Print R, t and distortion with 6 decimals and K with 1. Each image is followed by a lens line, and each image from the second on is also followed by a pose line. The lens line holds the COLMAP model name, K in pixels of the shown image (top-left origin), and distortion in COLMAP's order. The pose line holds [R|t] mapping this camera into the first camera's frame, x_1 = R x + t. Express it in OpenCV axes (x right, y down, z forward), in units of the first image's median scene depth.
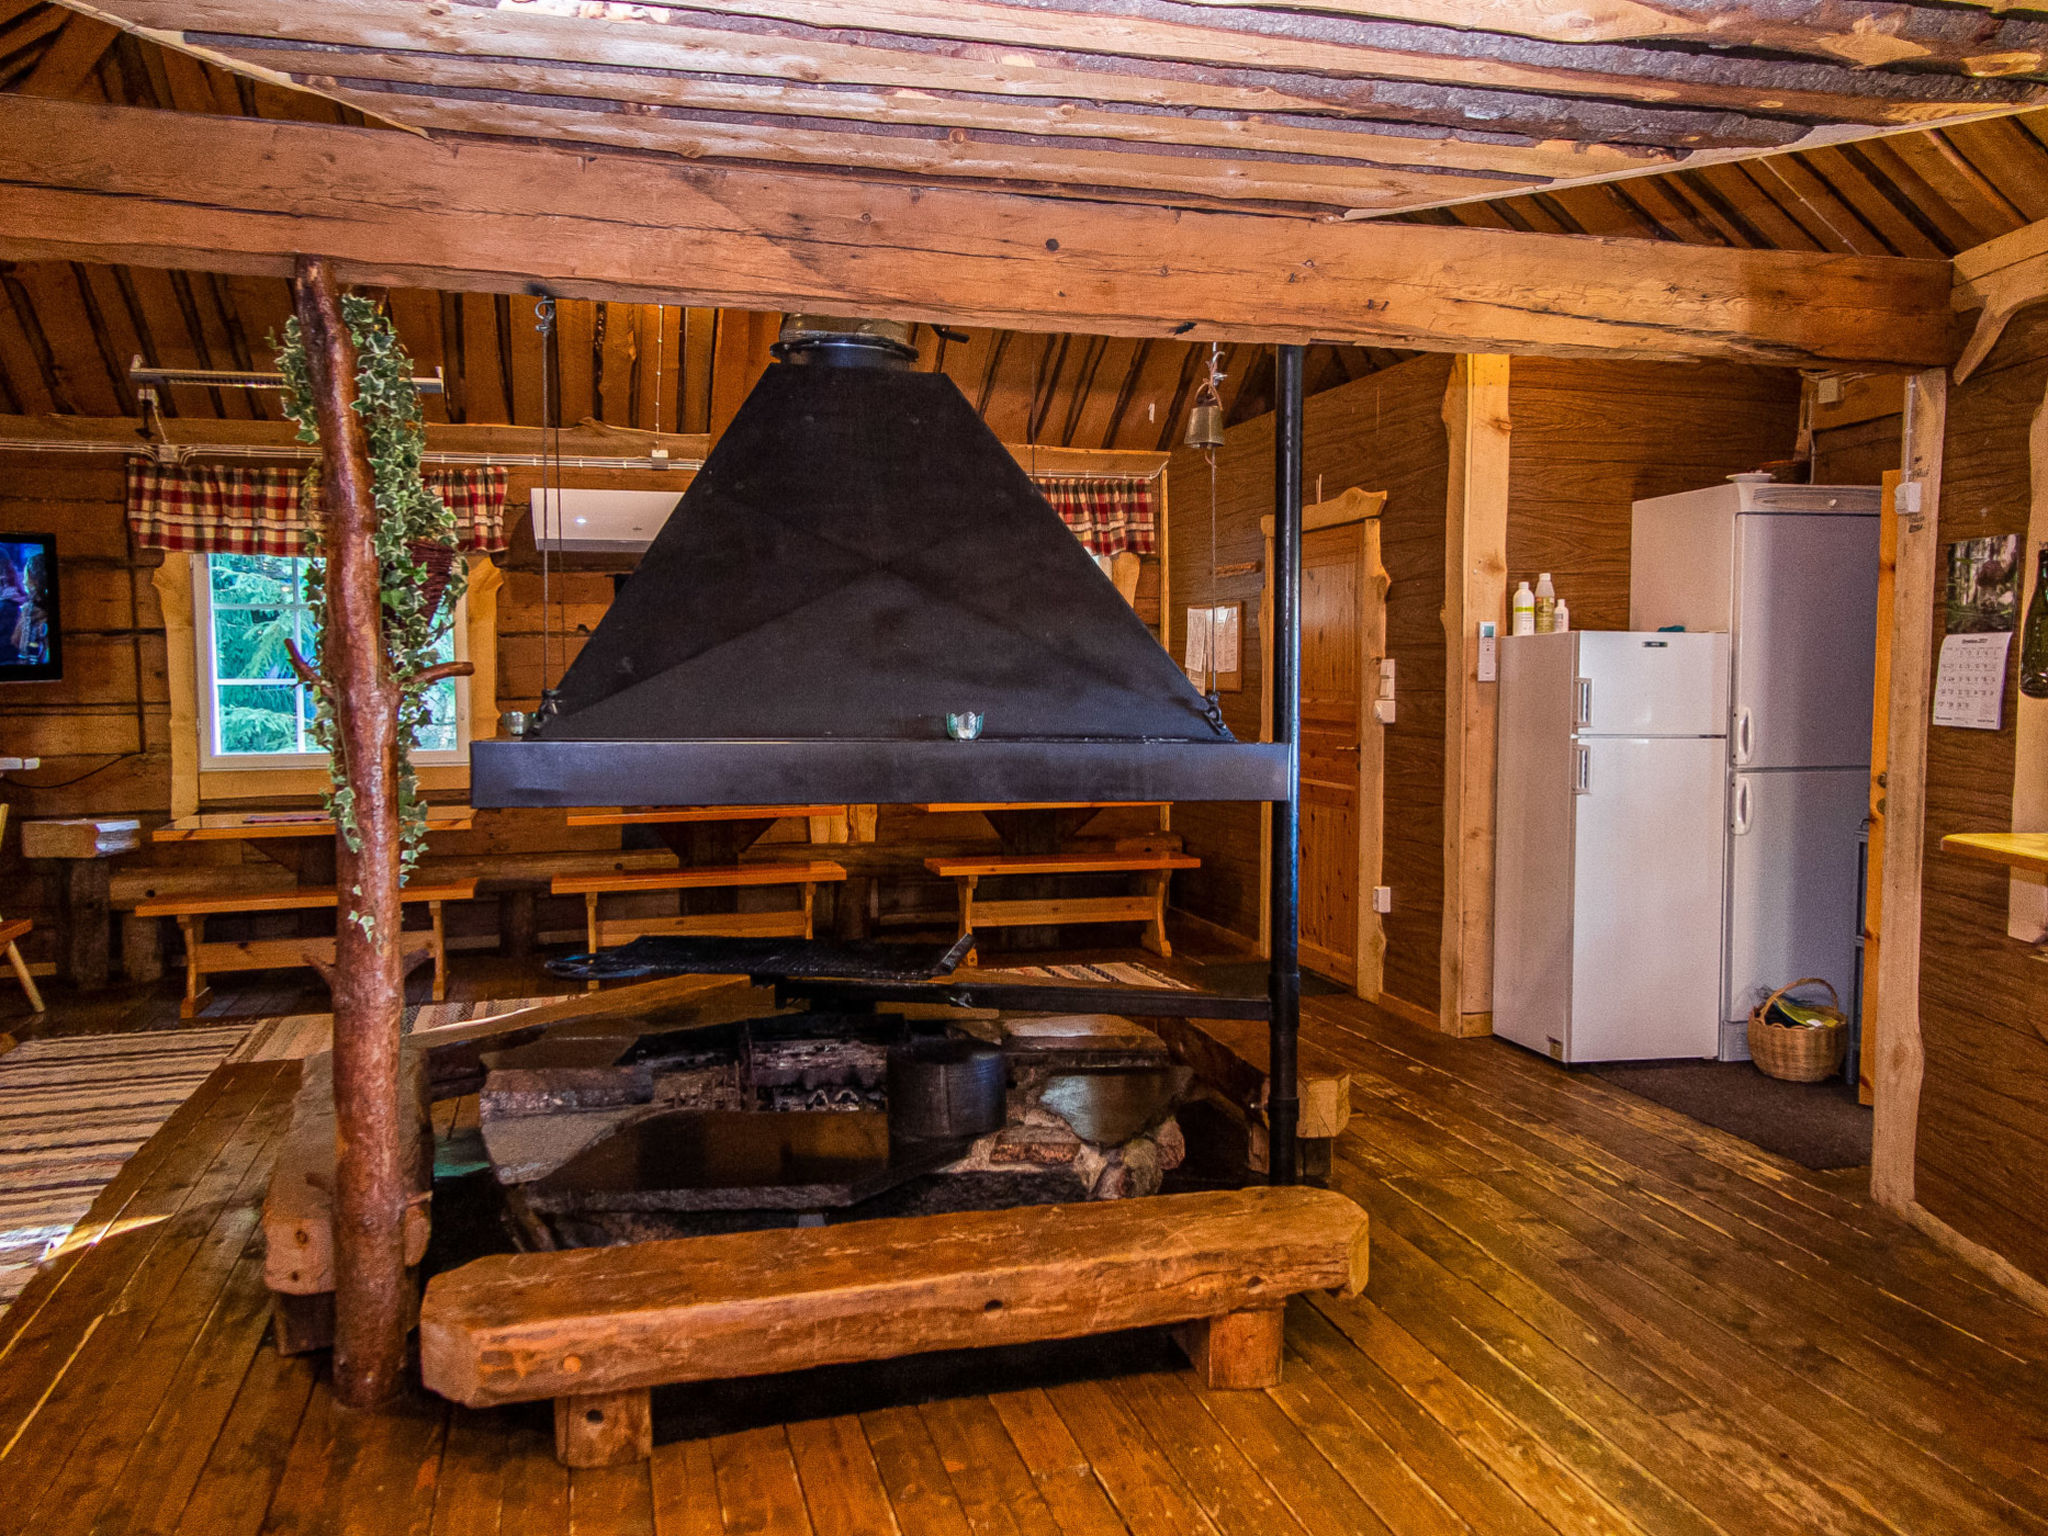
lens RADIAL K [[1584.2, 0, 1030.6], [0, 1584.2, 772.3], [0, 0, 1]] dist [0.002272, 0.016329]
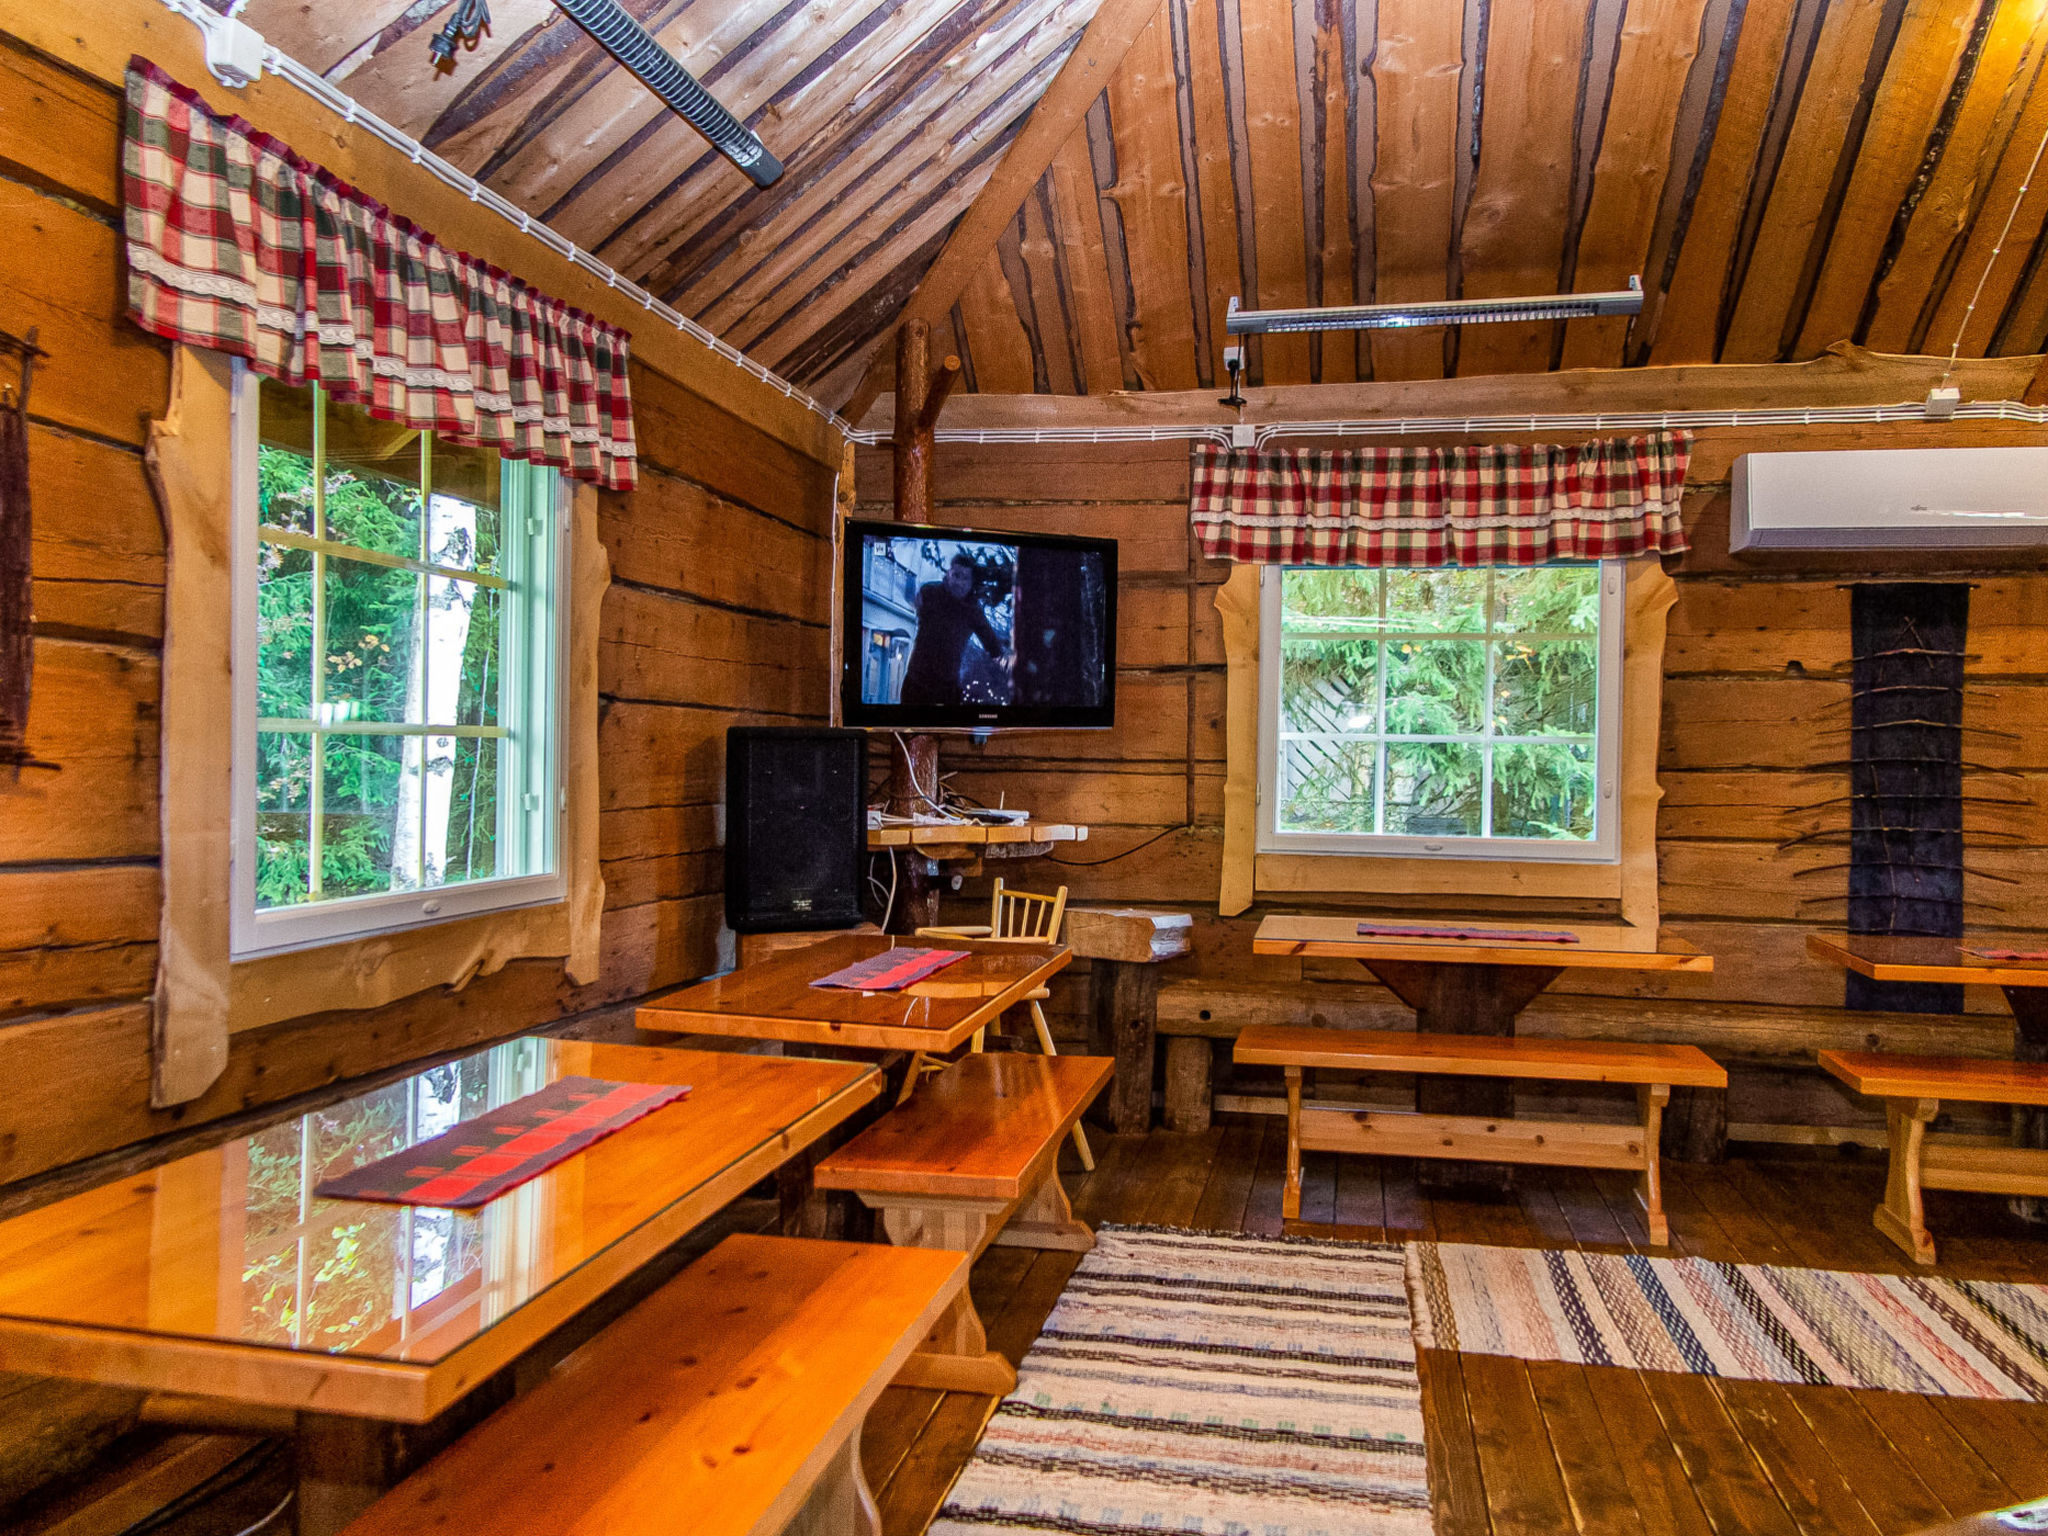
lens RADIAL K [[1584.2, 0, 1019.7], [0, 1584.2, 765.5], [0, 0, 1]] dist [0.002272, 0.016329]
pose [[0.882668, 0.026461, -0.469252, -0.273352], [-0.054922, 0.997381, -0.047067, -0.000572], [0.466777, 0.067316, 0.881809, 0.284812]]
